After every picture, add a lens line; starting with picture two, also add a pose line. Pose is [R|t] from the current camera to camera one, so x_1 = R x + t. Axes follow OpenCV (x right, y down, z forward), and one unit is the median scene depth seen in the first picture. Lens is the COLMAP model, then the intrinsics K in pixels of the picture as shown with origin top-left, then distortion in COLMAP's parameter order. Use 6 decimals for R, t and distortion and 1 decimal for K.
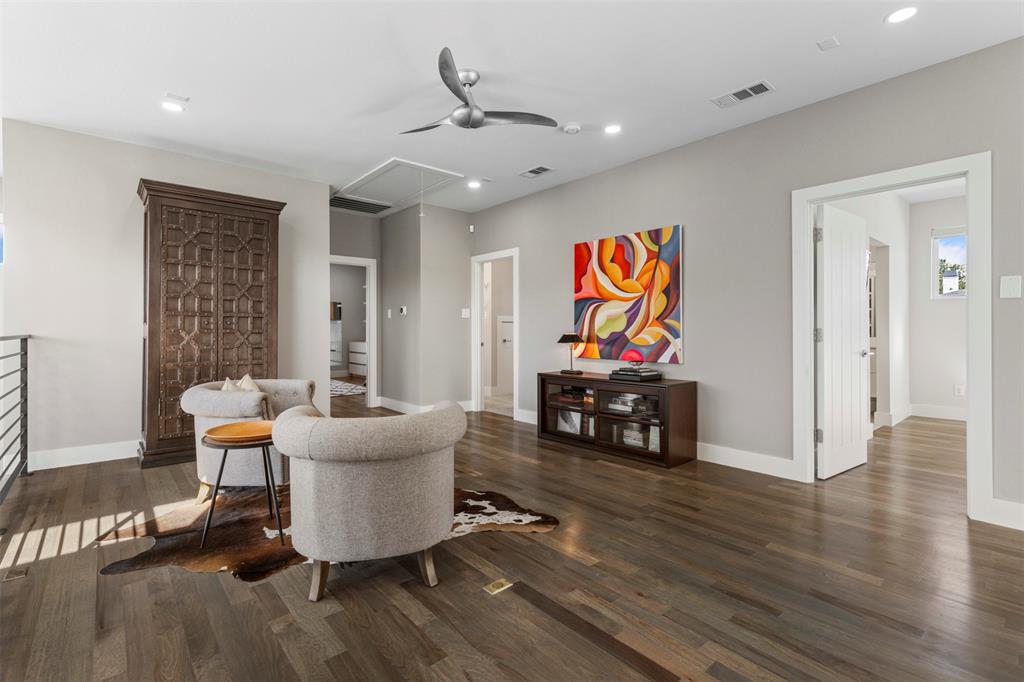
lens RADIAL K [[467.1, 0, 511.3], [0, 467.1, 333.4], [0, 0, 1]] dist [0.002437, 0.000439]
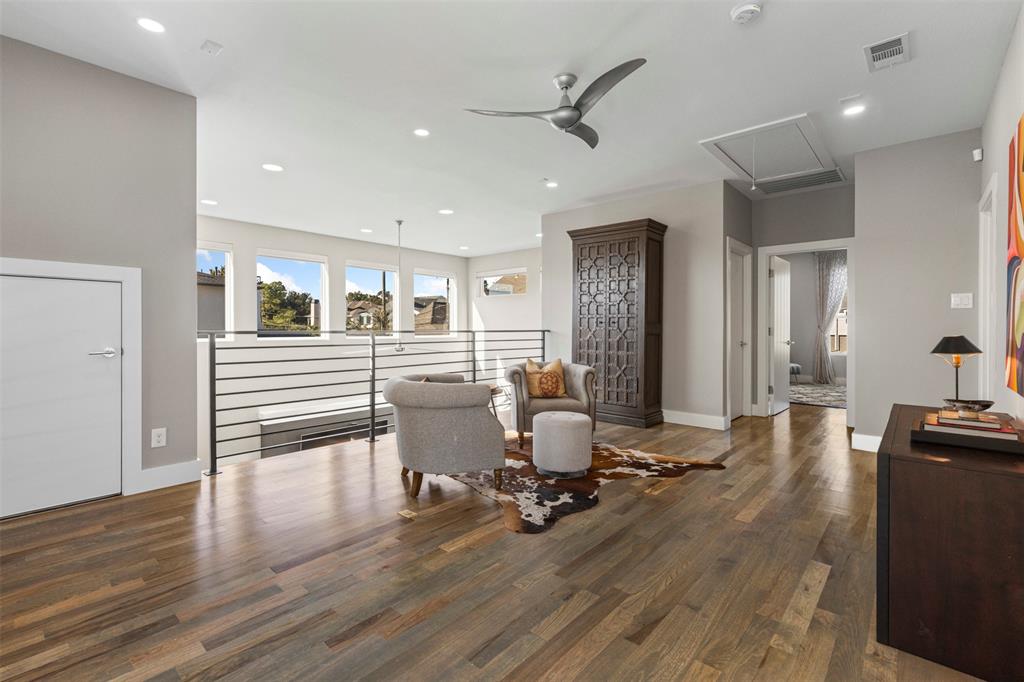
lens RADIAL K [[467.1, 0, 511.6], [0, 467.1, 333.5], [0, 0, 1]] dist [0.002437, 0.000439]
pose [[0.135758, 0.015184, -0.990626, 0.970917], [-0.010297, 0.999850, 0.013915, -0.006637], [0.990689, 0.008311, 0.135894, 0.792670]]
